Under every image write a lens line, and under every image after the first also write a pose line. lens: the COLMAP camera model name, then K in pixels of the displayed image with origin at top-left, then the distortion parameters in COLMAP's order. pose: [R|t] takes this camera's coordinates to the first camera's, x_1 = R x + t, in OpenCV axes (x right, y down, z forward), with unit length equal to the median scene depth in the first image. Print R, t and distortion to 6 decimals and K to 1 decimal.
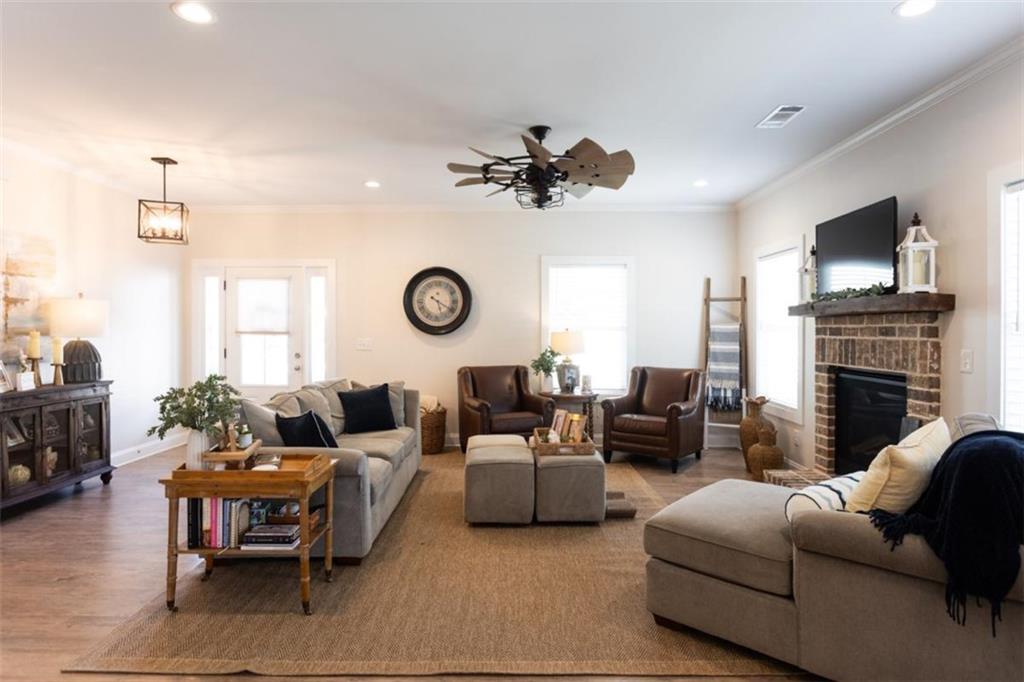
lens RADIAL K [[585.2, 0, 512.0], [0, 585.2, 341.0], [0, 0, 1]] dist [0.001741, 0.000234]
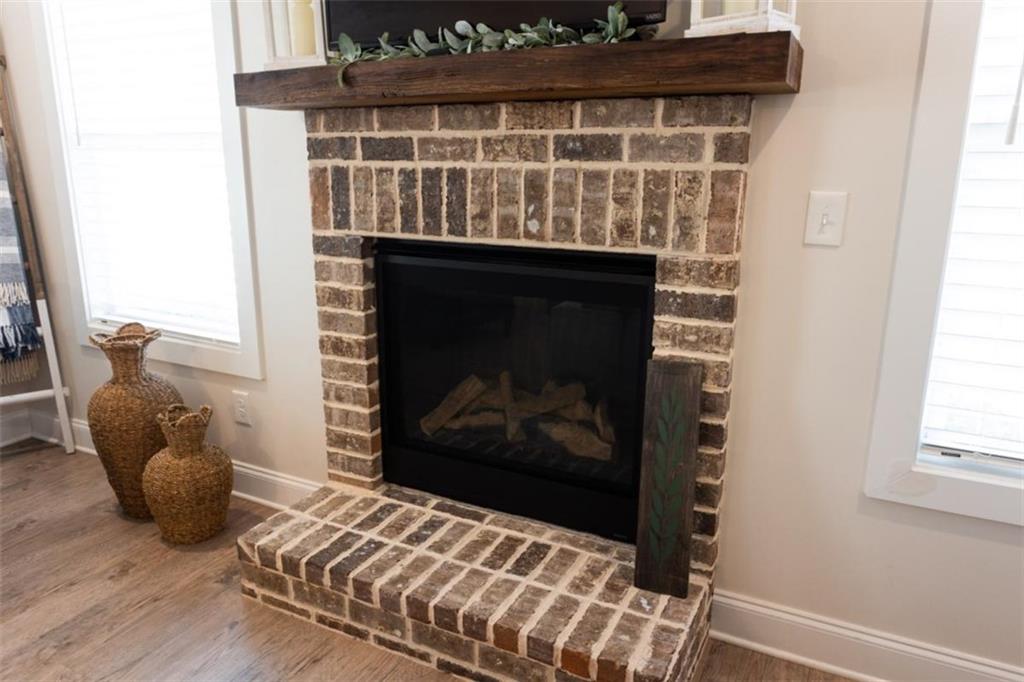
lens RADIAL K [[735.2, 0, 512.0], [0, 735.2, 341.0], [0, 0, 1]] dist [0.002715, 0.002749]
pose [[0.445508, -0.217688, 0.868409, 0.148772], [0.014093, 0.971573, 0.236319, -0.006885], [-0.895167, -0.093044, 0.435912, 0.738485]]
